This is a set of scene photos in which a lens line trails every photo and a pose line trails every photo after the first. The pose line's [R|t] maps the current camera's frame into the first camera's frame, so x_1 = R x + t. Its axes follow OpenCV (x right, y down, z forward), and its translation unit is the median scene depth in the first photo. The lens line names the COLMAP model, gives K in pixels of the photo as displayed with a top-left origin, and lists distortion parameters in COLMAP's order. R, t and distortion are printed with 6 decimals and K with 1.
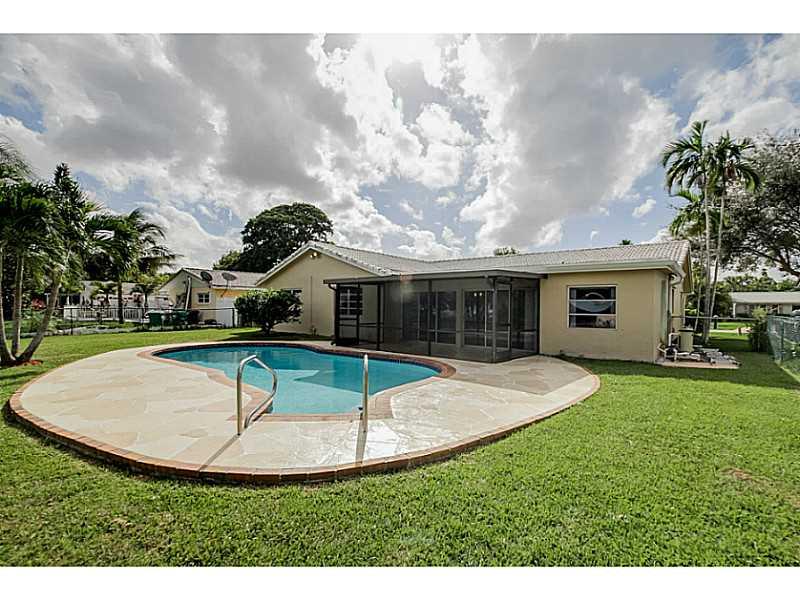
lens RADIAL K [[423.0, 0, 400.0], [0, 423.0, 300.0], [0, 0, 1]] dist [-0.000937, -0.000334]
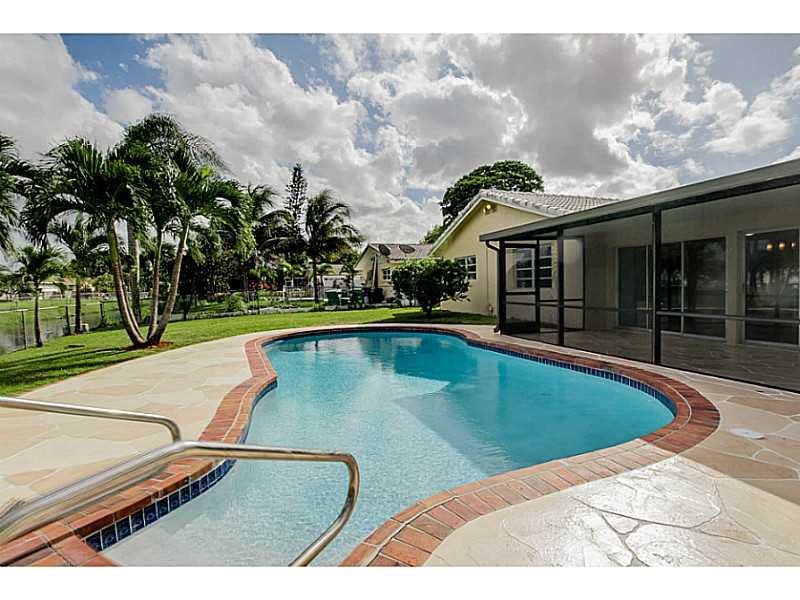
lens RADIAL K [[423.0, 0, 400.0], [0, 423.0, 300.0], [0, 0, 1]] dist [-0.000937, -0.000334]
pose [[0.860167, -0.015225, -0.509785, 0.021209], [0.043629, 0.998087, 0.043808, 0.007645], [0.508143, -0.059923, 0.859186, 0.140797]]
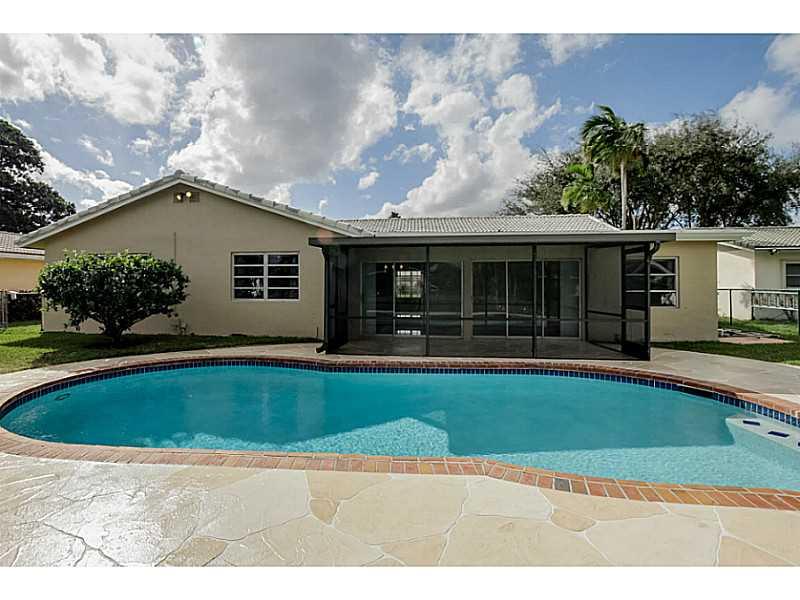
lens RADIAL K [[509.7, 0, 400.0], [0, 509.7, 300.0], [0, 0, 1]] dist [-0.038578, -0.000637]
pose [[0.823105, -0.027676, 0.567214, -0.183181], [0.003076, 0.999014, 0.044281, 0.001517], [-0.567880, -0.034704, 0.822379, 0.146738]]
